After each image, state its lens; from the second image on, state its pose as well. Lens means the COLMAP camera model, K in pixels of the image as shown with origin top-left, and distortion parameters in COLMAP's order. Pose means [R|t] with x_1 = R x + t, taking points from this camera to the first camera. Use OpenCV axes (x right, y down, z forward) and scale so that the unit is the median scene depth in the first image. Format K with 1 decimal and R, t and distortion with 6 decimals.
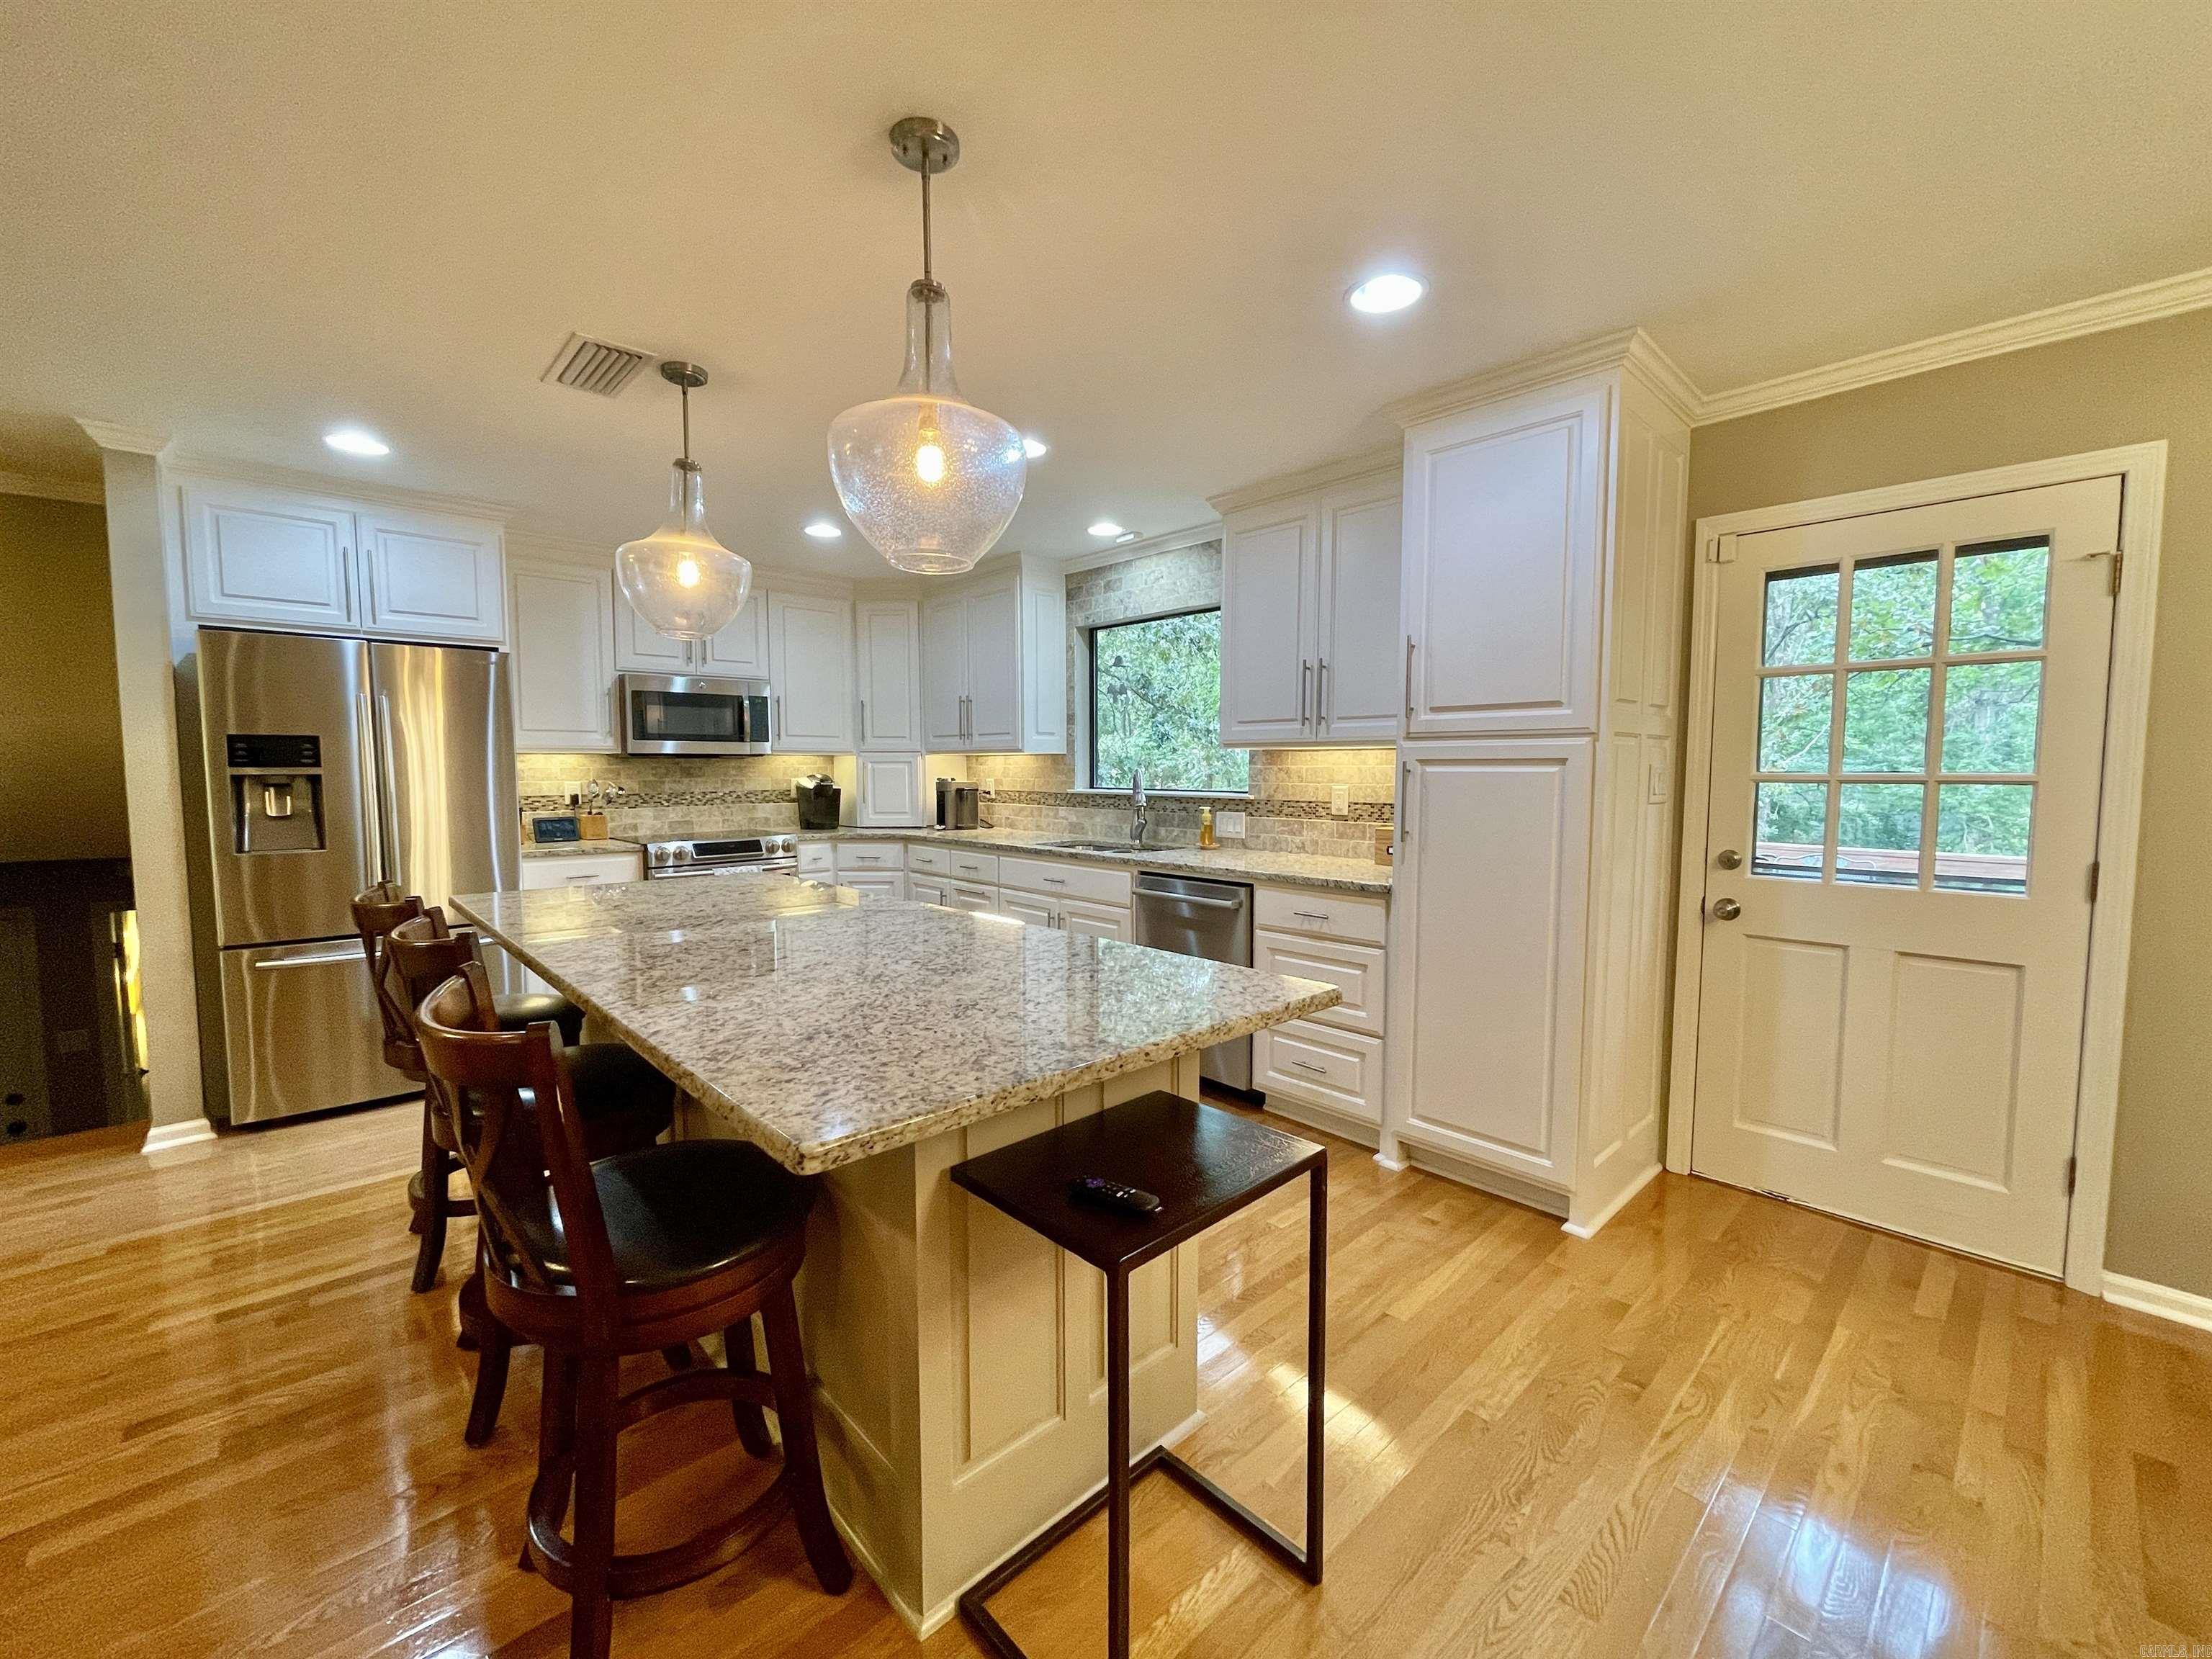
lens RADIAL K [[893.9, 0, 1108.4], [0, 893.9, 828.7], [0, 0, 1]] dist [0.000663, -0.000978]
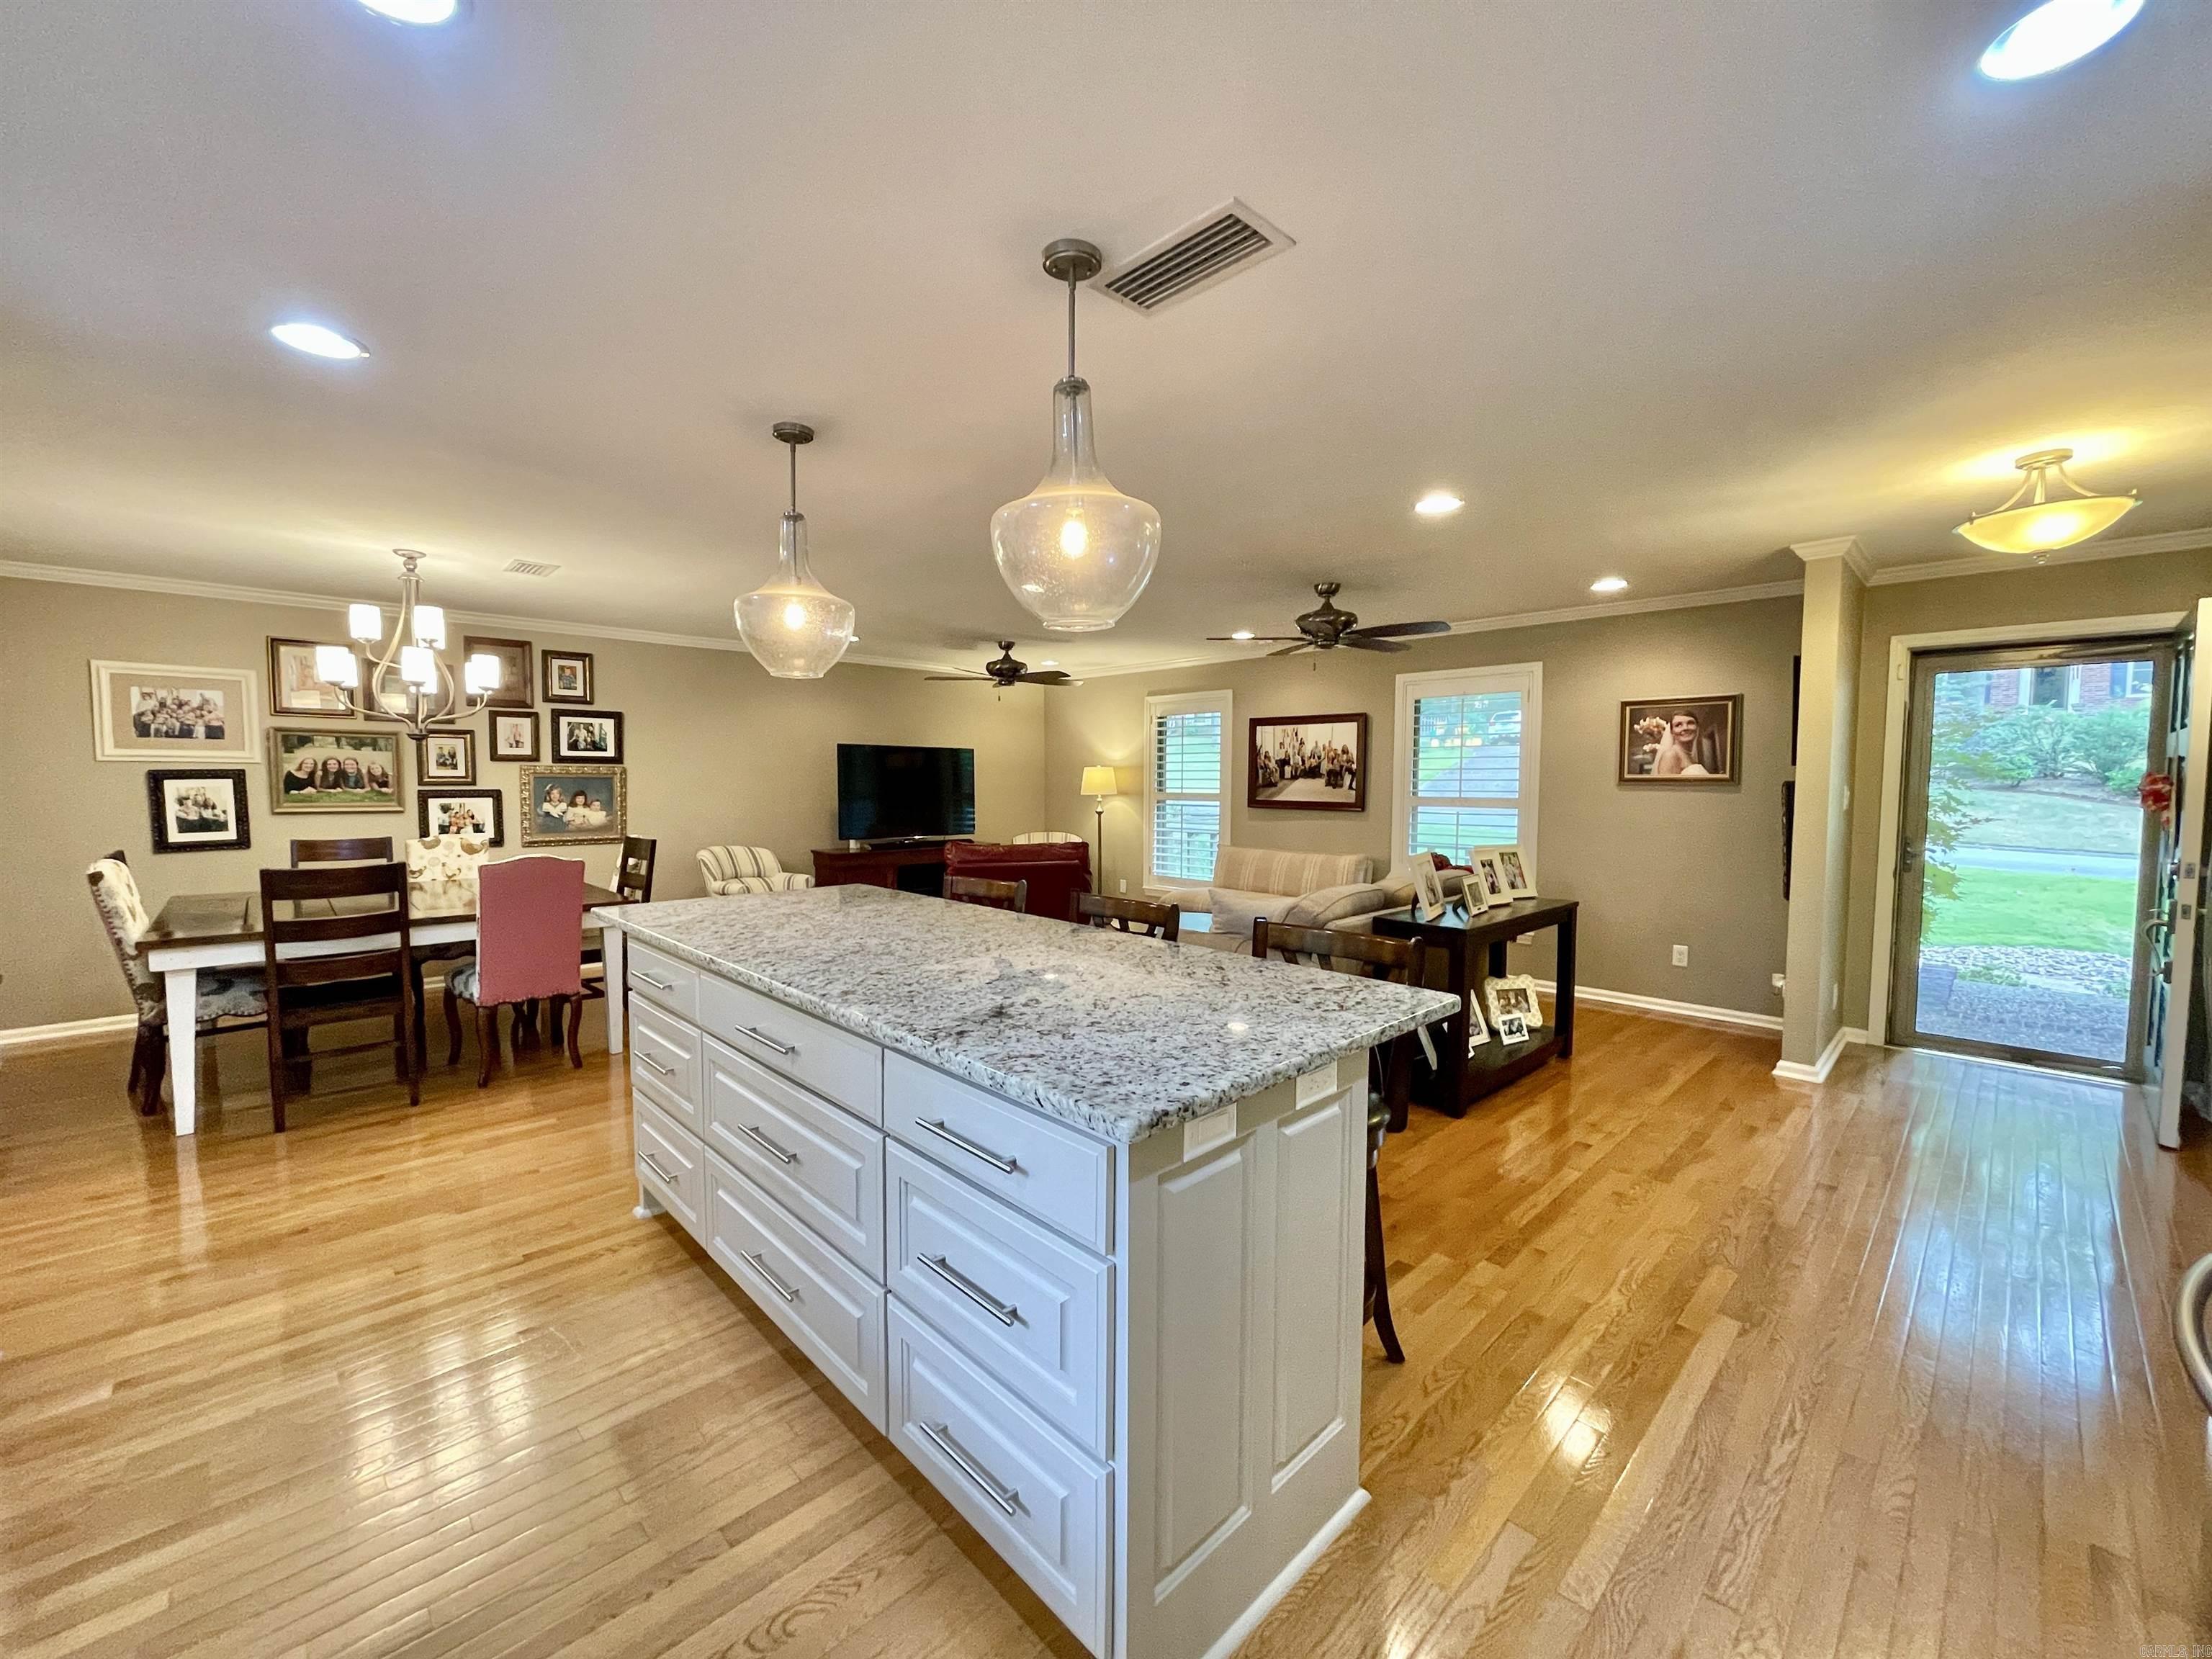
lens RADIAL K [[893.9, 0, 1113.4], [0, 893.9, 827.2], [0, 0, 1]] dist [0.000663, -0.000978]
pose [[-0.999572, -0.001459, -0.029232, -0.271142], [-0.005085, 0.992224, 0.124359, -0.080928], [0.028823, 0.124454, -0.991807, 0.989289]]
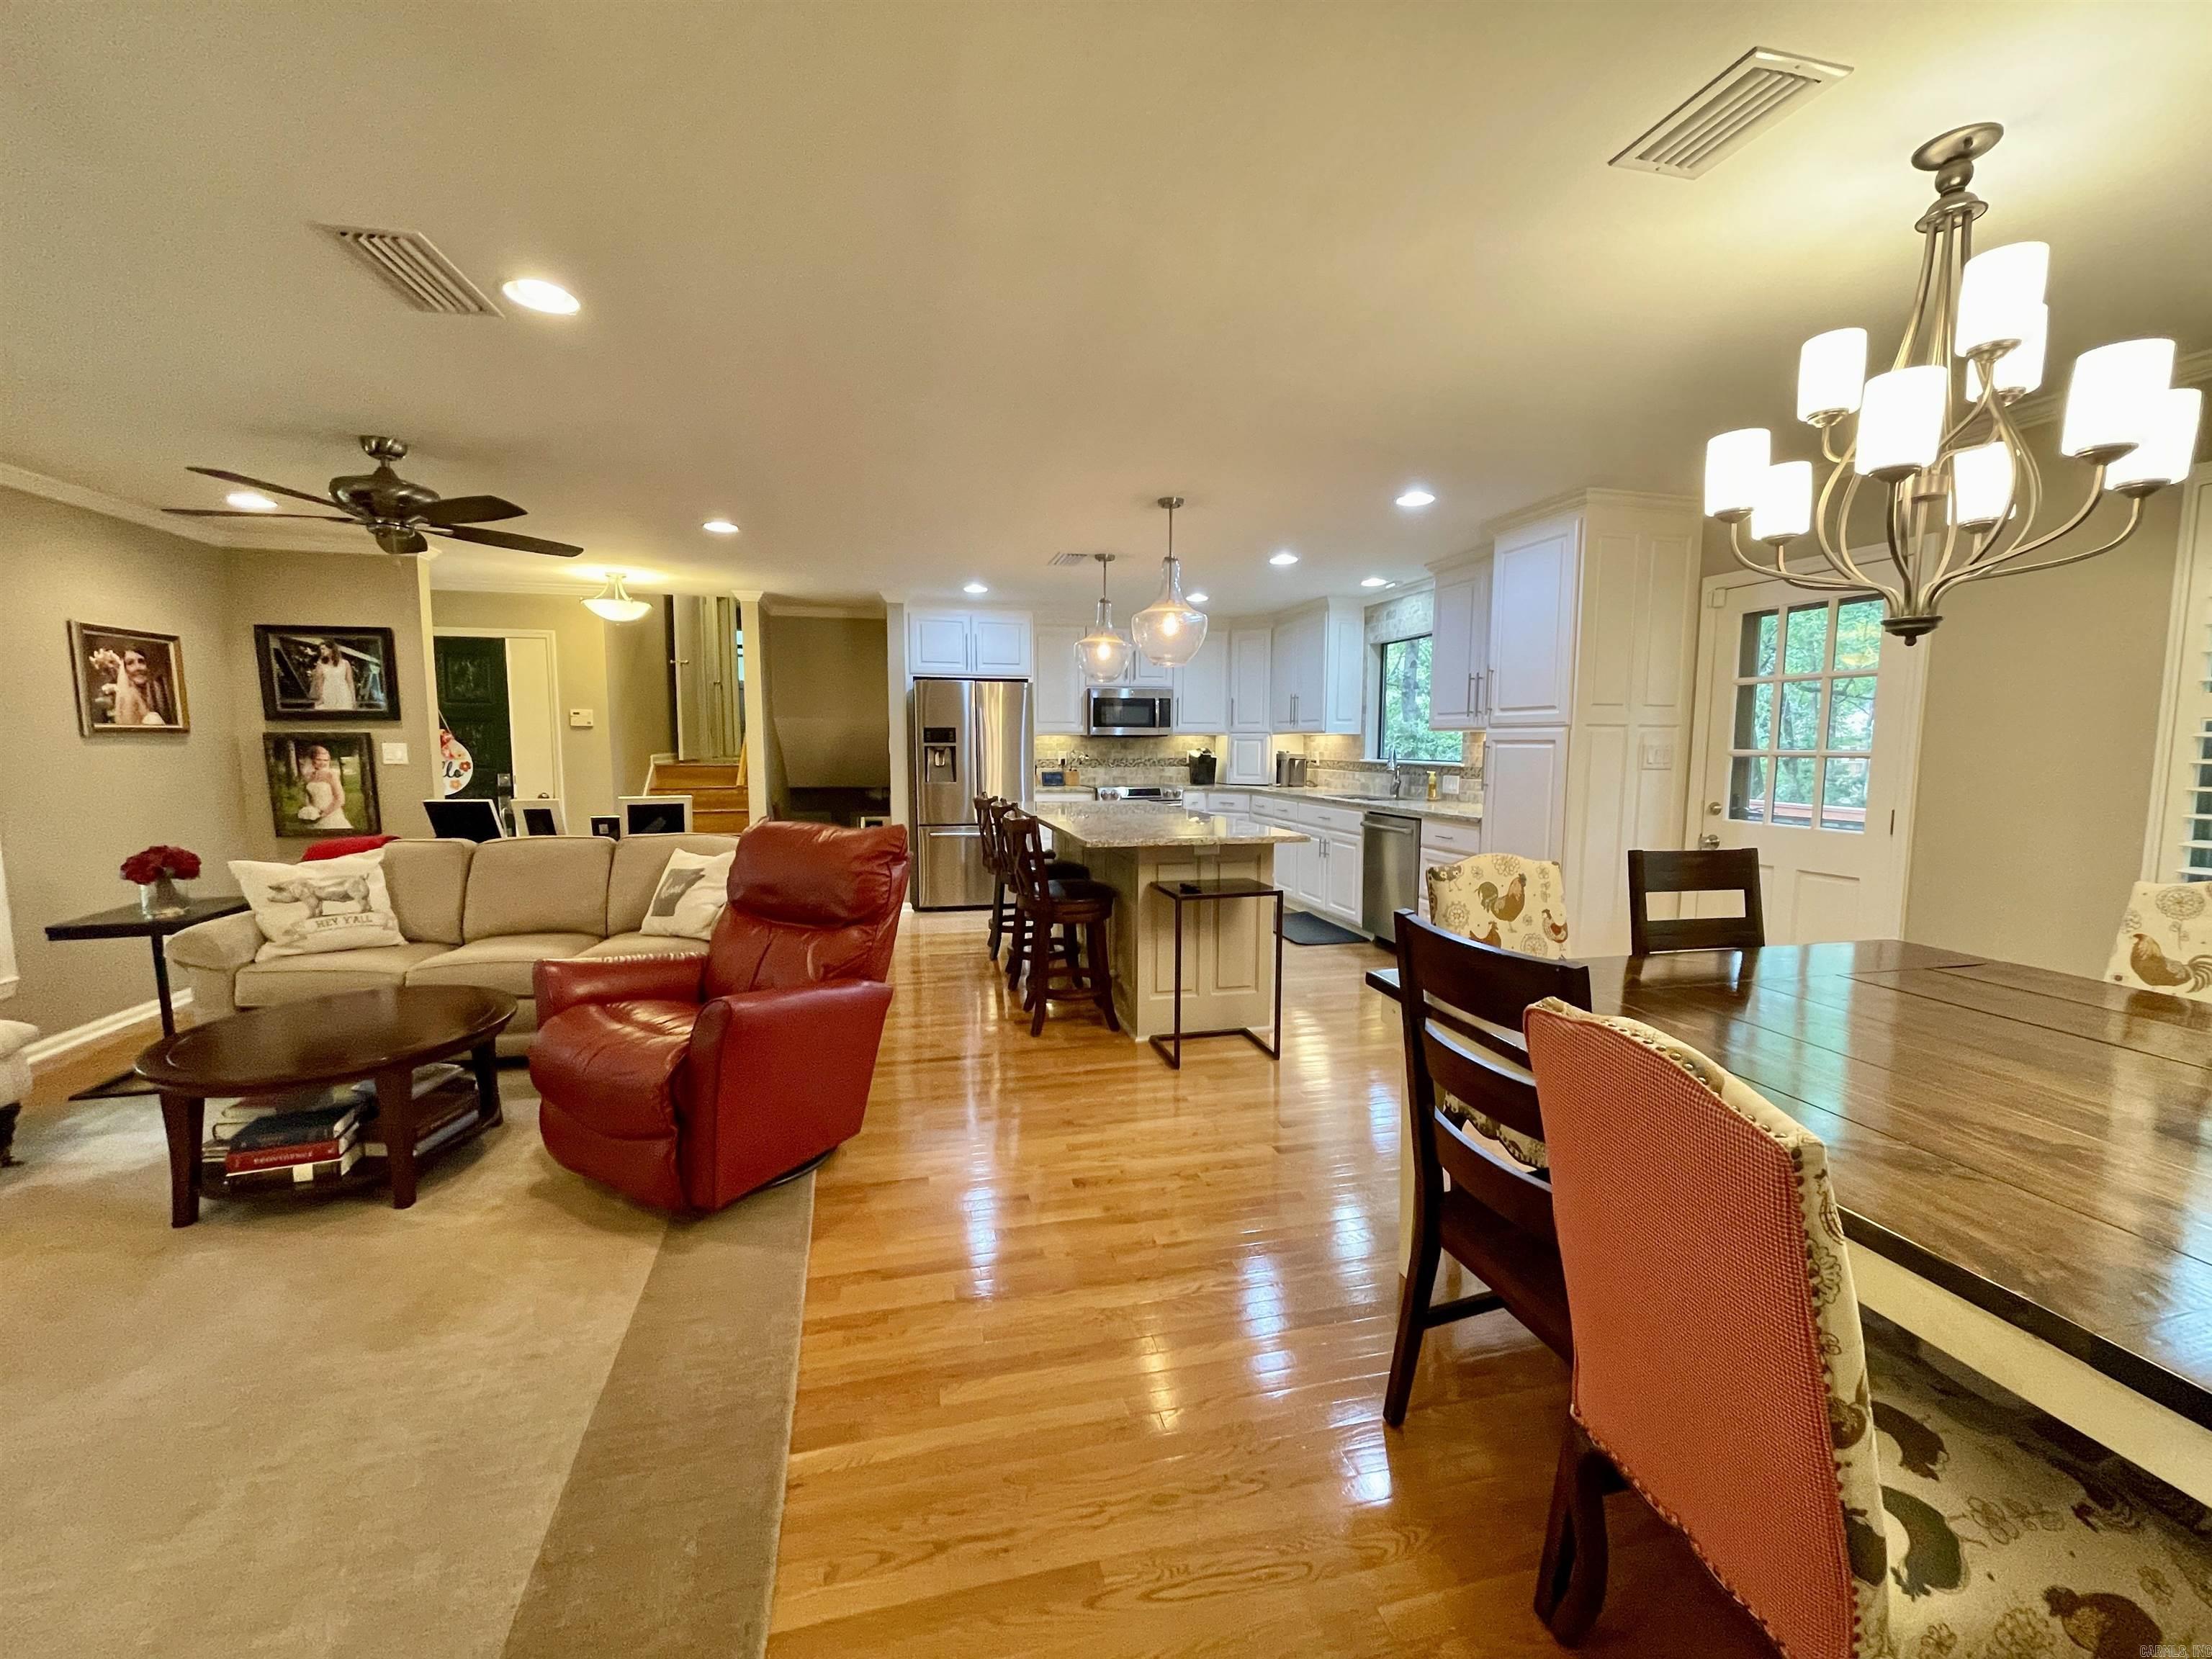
lens RADIAL K [[893.9, 0, 1105.8], [0, 893.9, 832.4], [0, 0, 1]] dist [0.000663, -0.000978]
pose [[0.872399, 0.051766, -0.486045, 0.327874], [-0.036301, 0.998492, 0.041188, 0.030404], [0.487444, -0.018289, 0.872963, -0.477524]]
